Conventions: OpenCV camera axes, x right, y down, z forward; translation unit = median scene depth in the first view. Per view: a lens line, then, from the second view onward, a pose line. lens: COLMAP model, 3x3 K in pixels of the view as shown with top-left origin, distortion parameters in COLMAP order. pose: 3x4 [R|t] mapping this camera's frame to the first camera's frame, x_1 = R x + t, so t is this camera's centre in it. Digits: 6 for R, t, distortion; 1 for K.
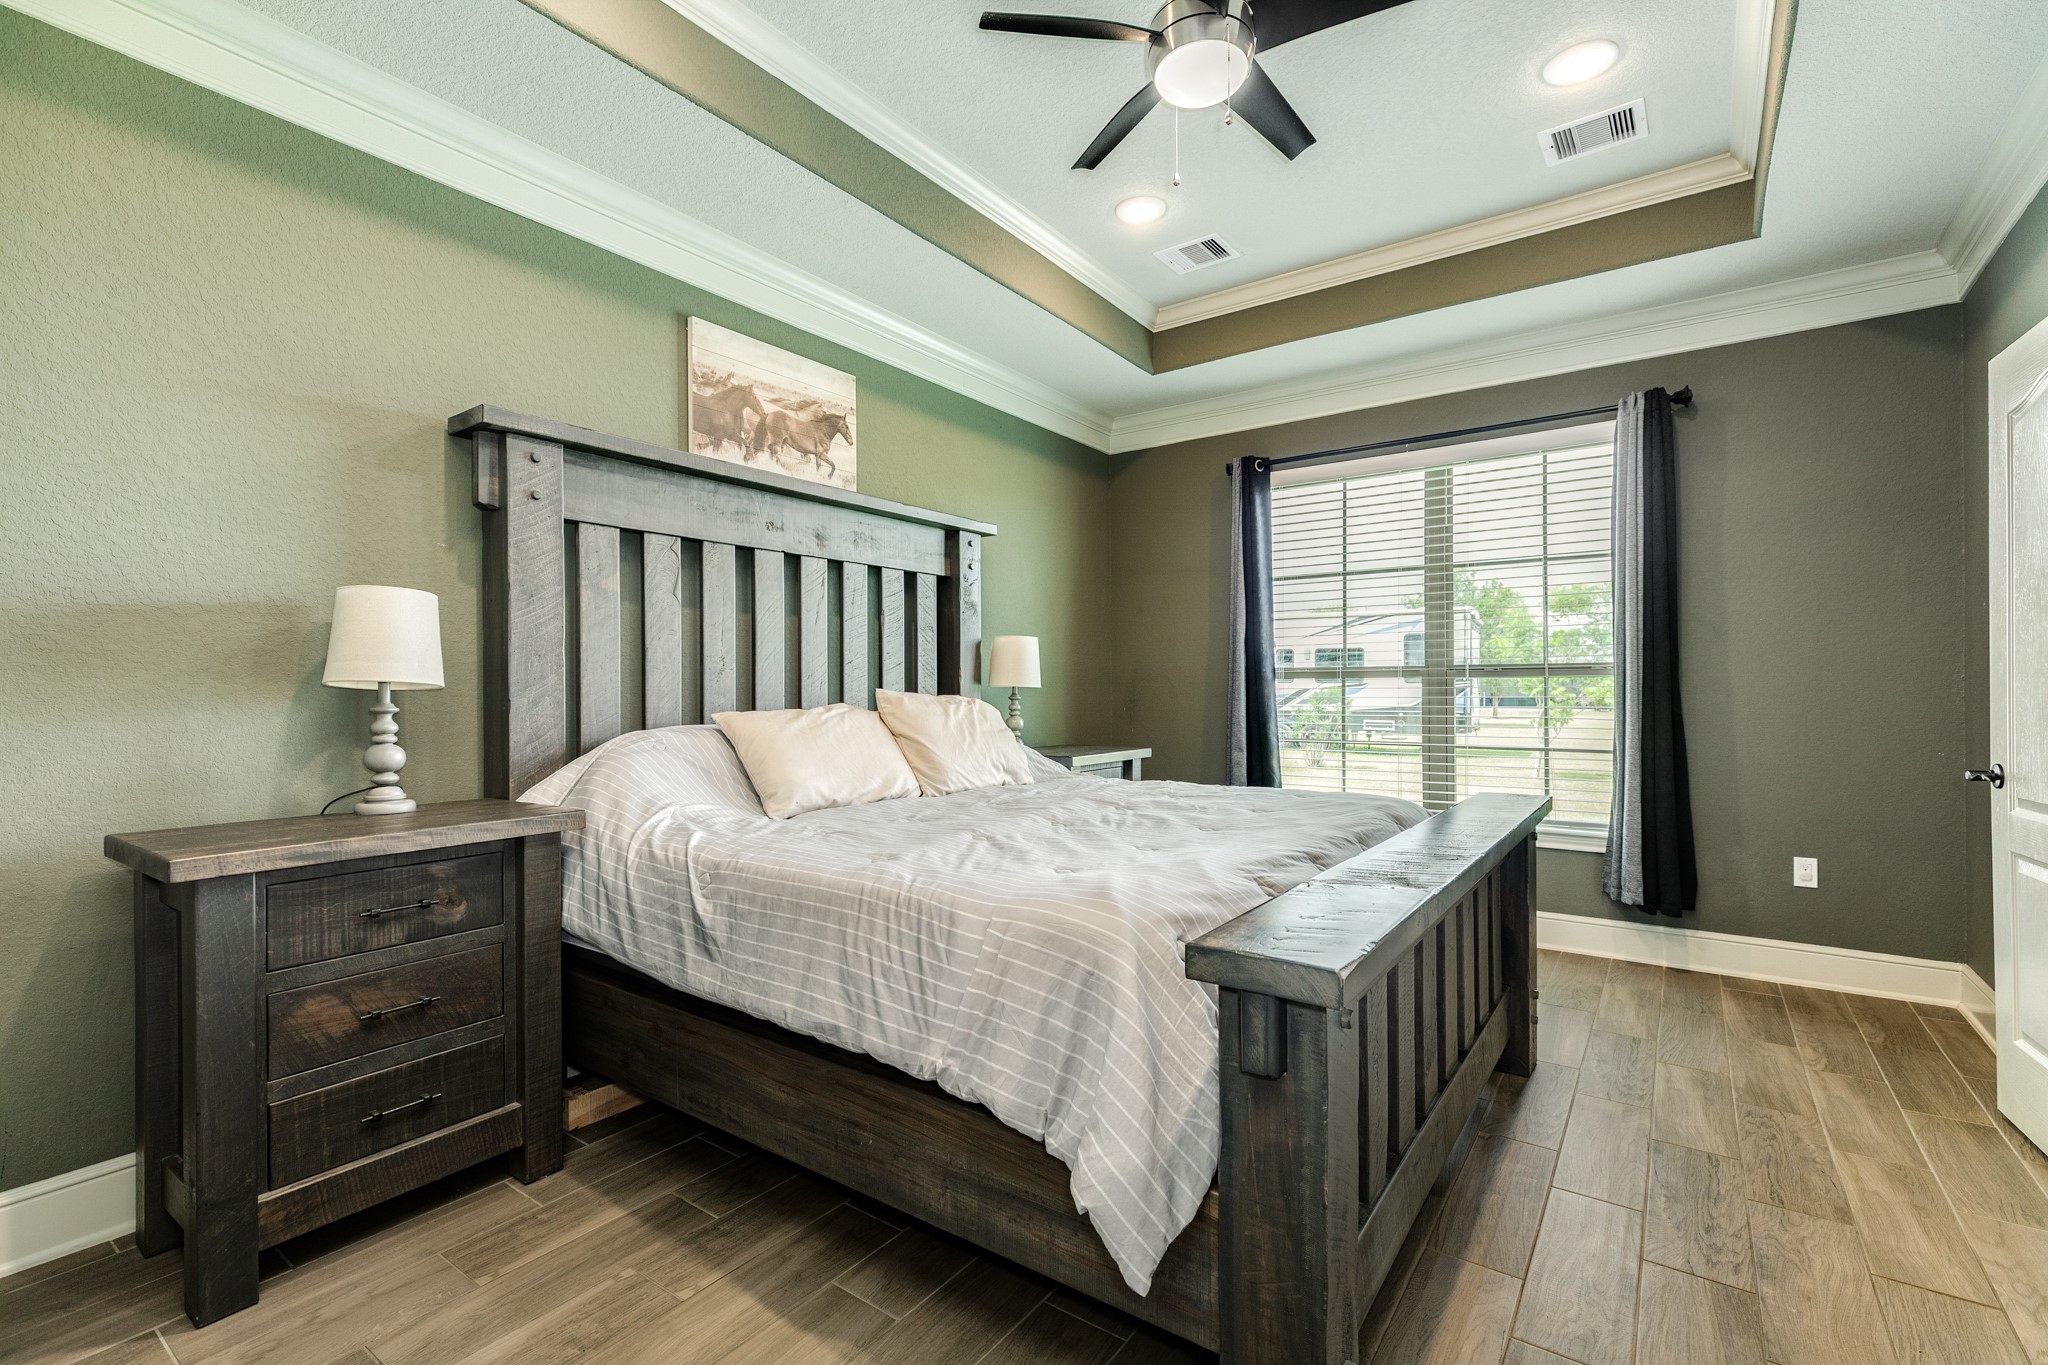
lens RADIAL K [[913.7, 0, 1031.3], [0, 913.7, 684.2], [0, 0, 1]] dist [0.004110, -0.001143]
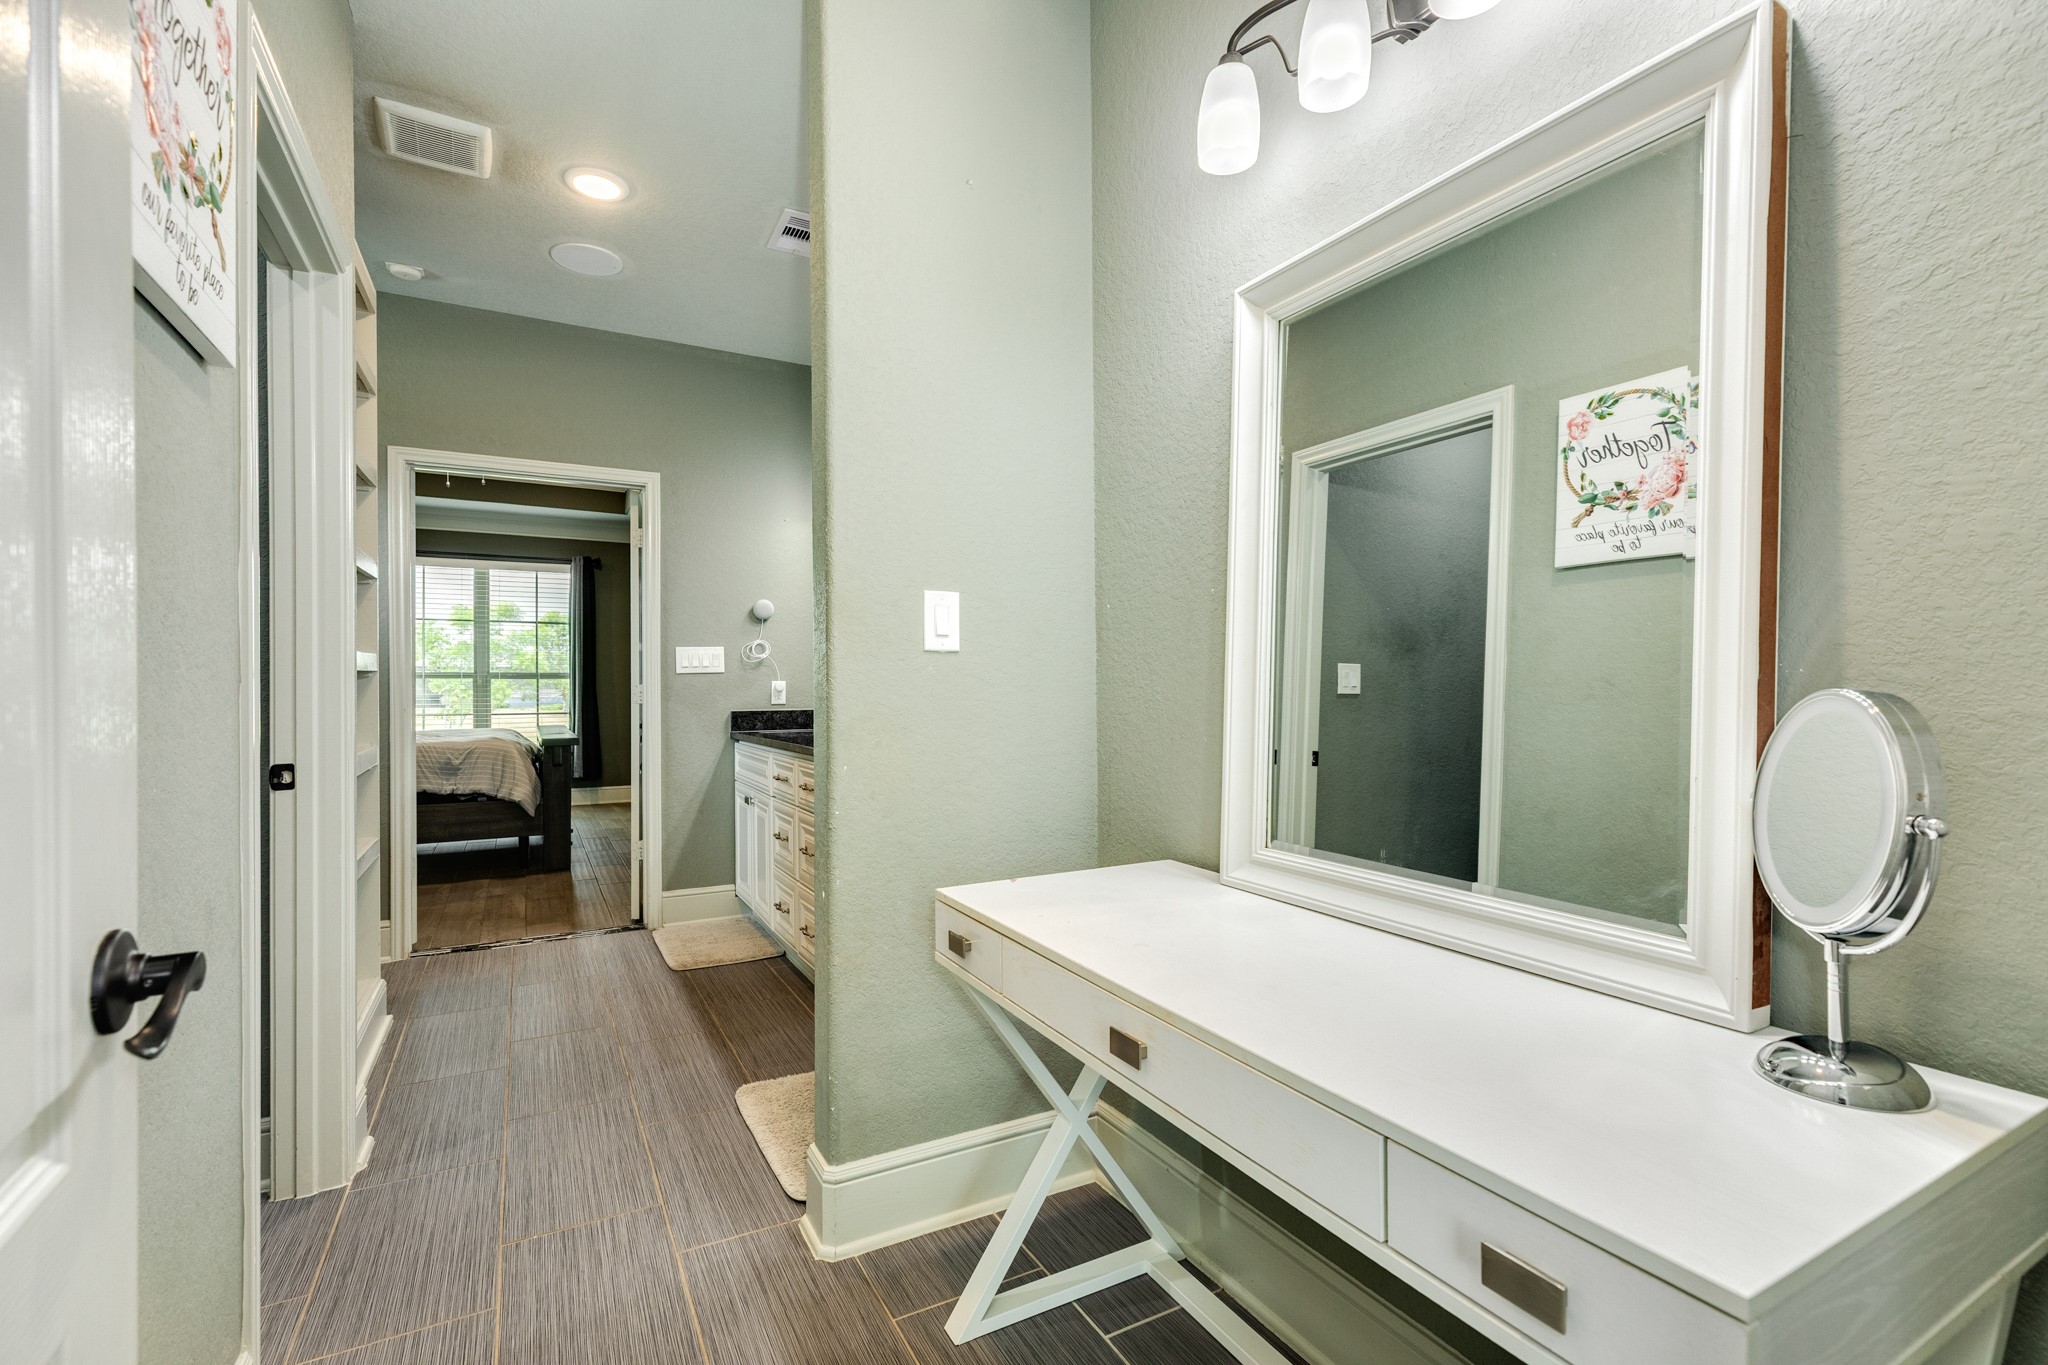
lens RADIAL K [[913.7, 0, 1030.4], [0, 913.7, 686.9], [0, 0, 1]] dist [0.004110, -0.001143]
pose [[0.435642, -0.005595, 0.900103, -0.862292], [-0.002228, 0.999971, 0.007294, -0.007453], [-0.900117, -0.005183, 0.435617, -0.963377]]
